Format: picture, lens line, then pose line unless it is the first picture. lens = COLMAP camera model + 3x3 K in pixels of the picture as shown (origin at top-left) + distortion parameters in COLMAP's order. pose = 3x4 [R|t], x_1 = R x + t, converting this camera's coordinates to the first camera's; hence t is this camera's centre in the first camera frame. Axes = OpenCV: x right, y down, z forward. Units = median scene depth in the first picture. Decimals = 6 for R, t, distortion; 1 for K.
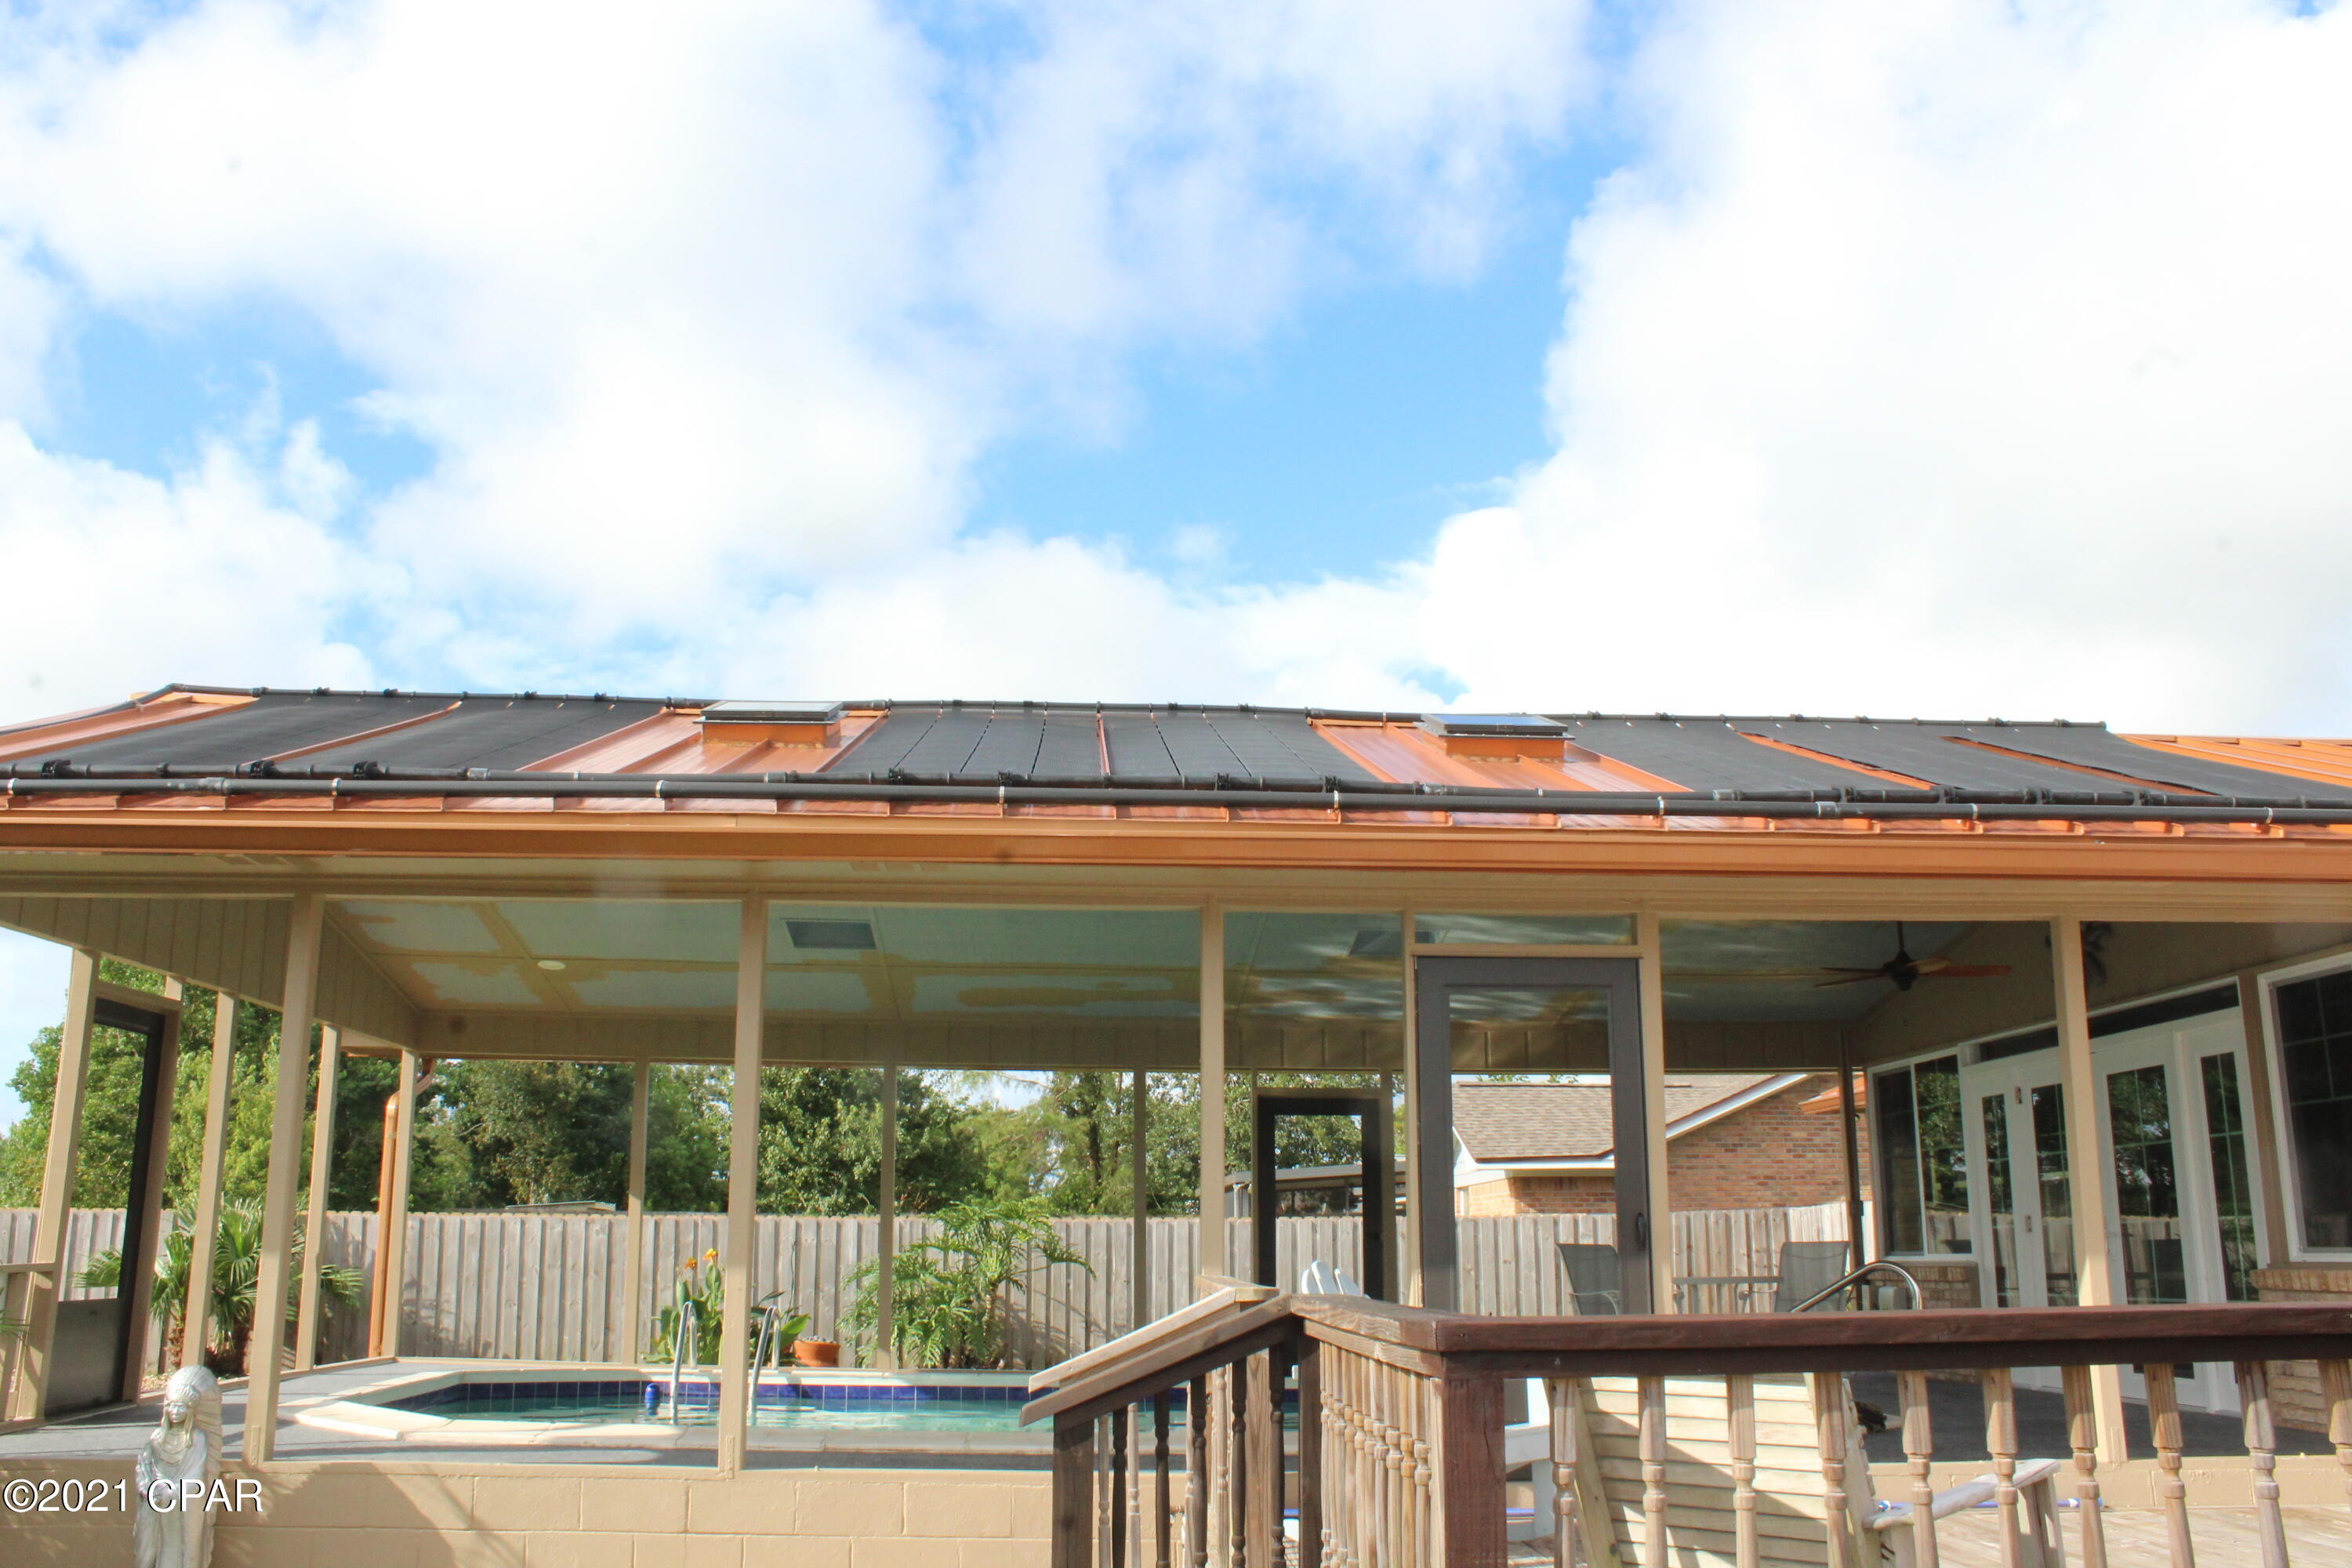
lens RADIAL K [[1987.8, 0, 1176.5], [0, 1987.8, 788.1], [0, 0, 1]] dist [-0.093610, -0.001930]
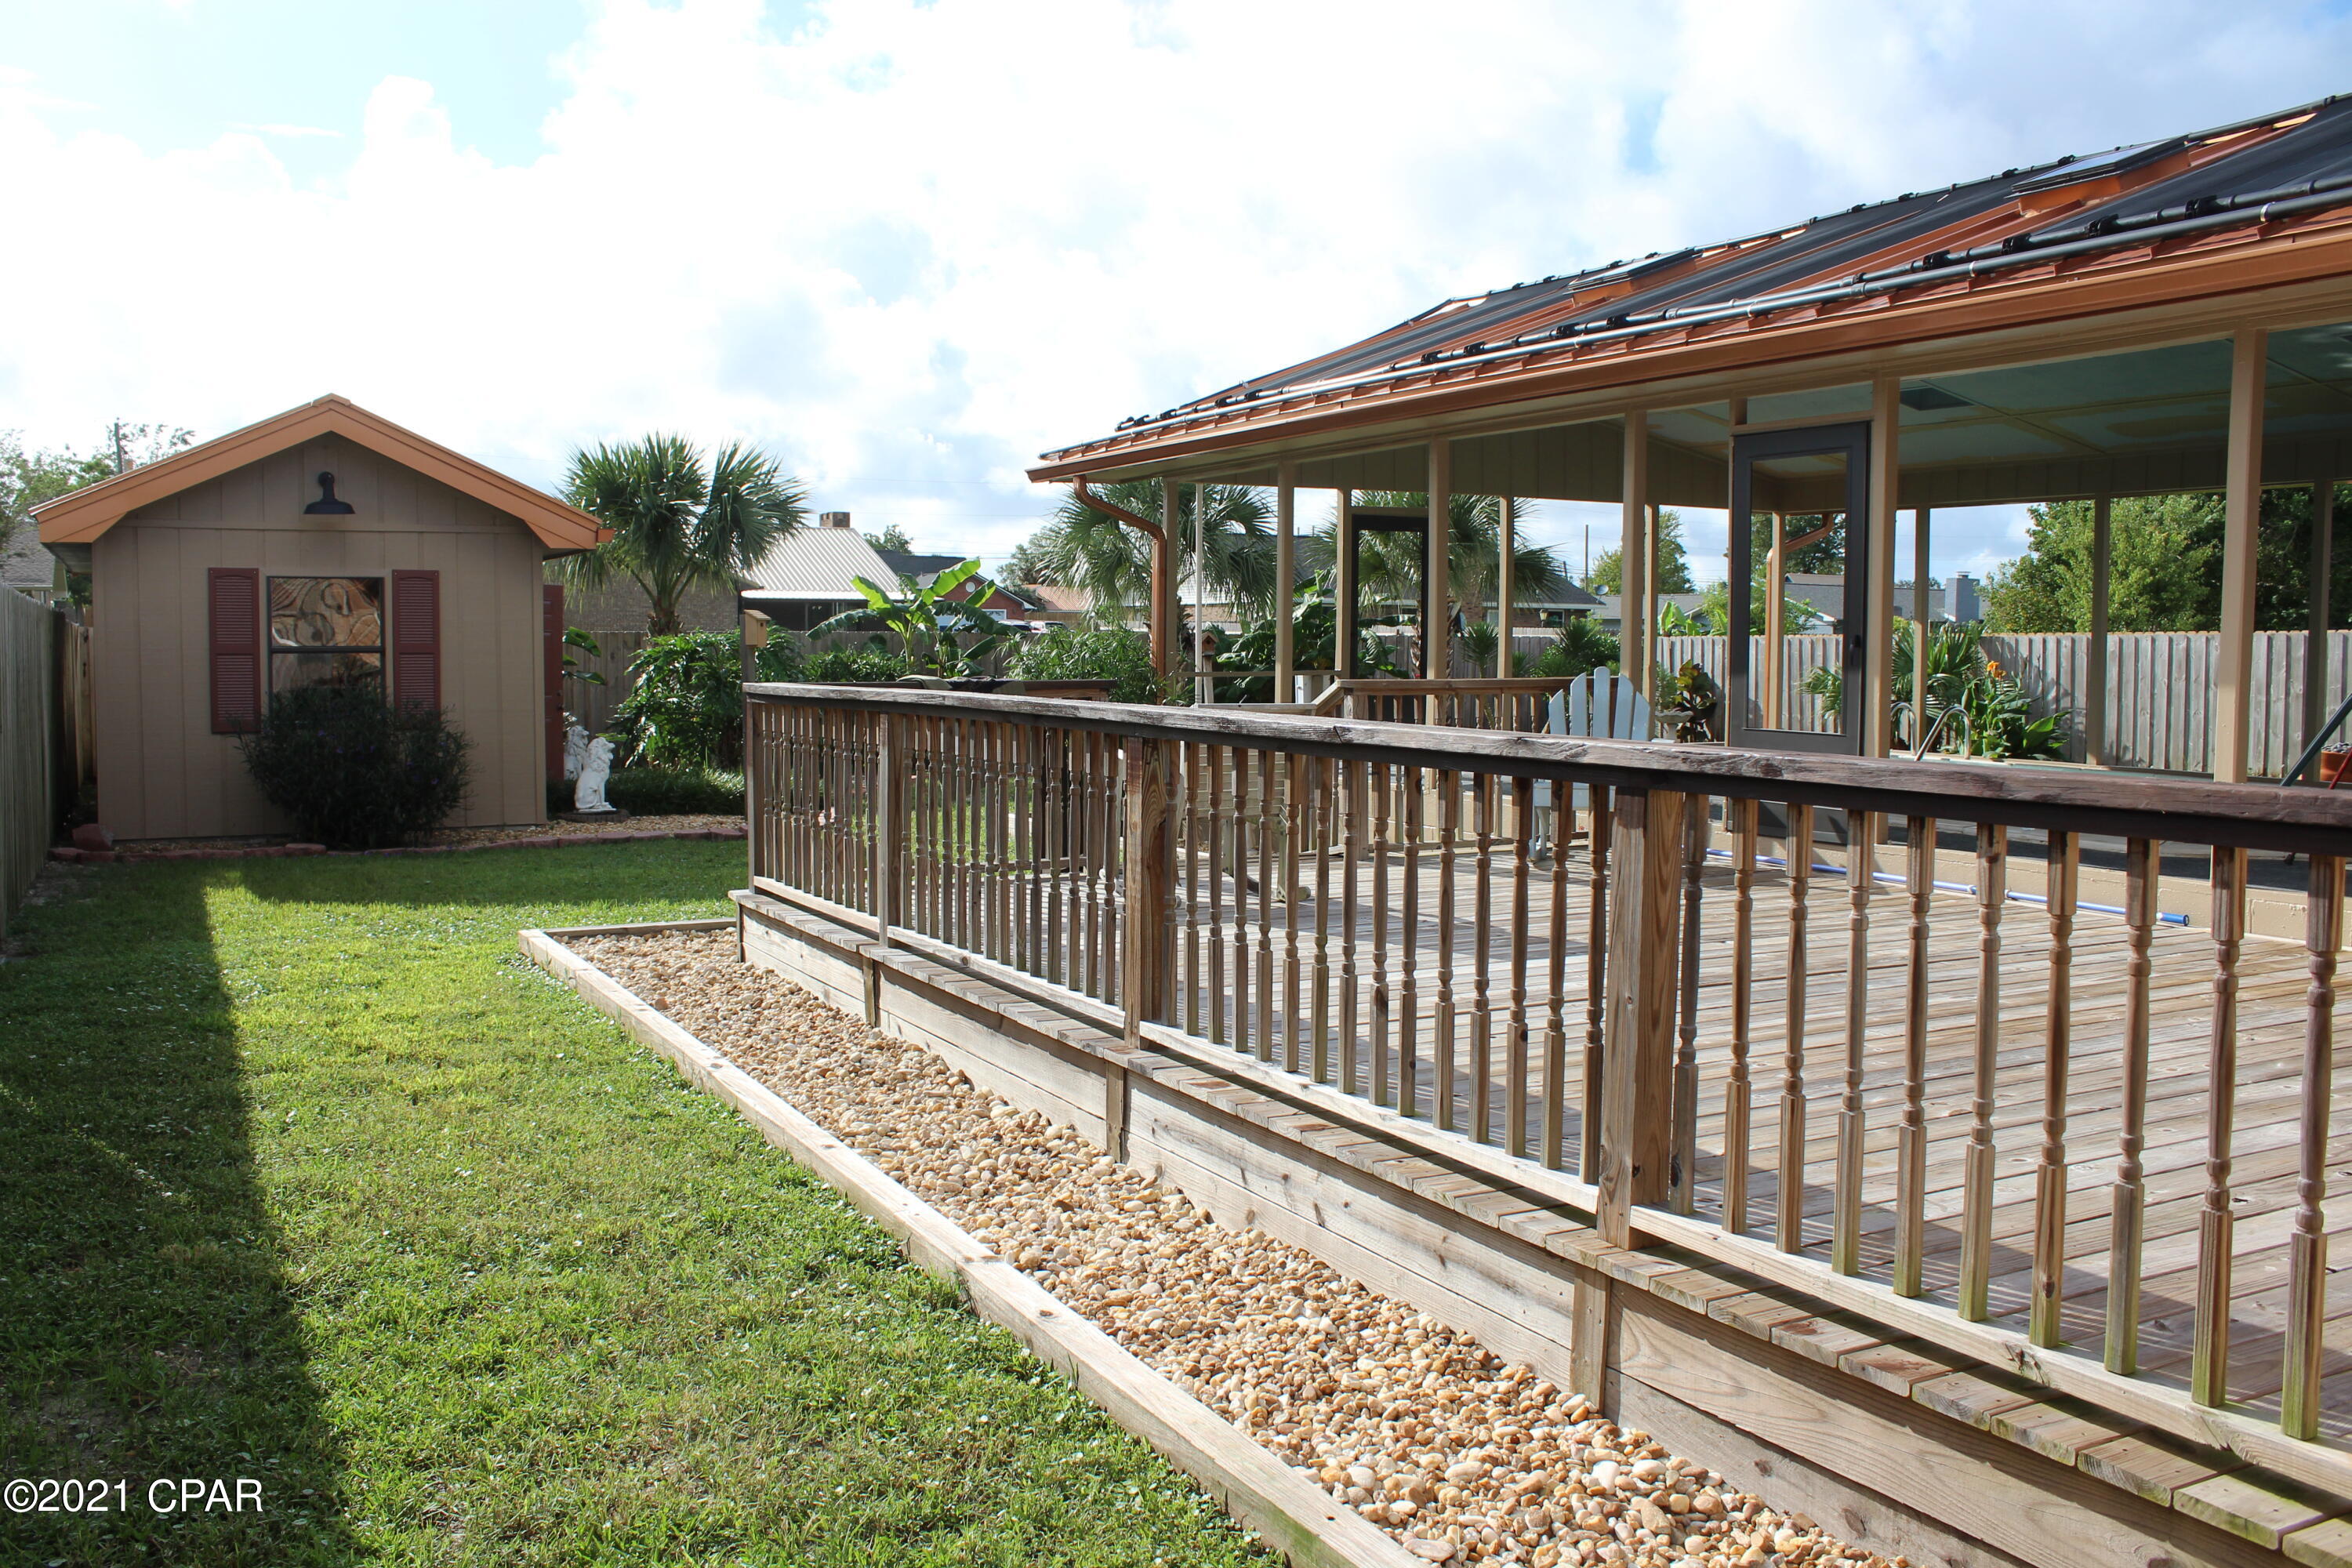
lens RADIAL K [[1987.8, 0, 1177.8], [0, 1987.8, 777.6], [0, 0, 1]] dist [-0.093610, -0.001930]
pose [[0.421383, 0.057936, -0.905030, 0.420541], [0.213405, 0.963599, 0.161047, 0.005960], [0.881416, -0.261000, 0.393680, 0.075299]]
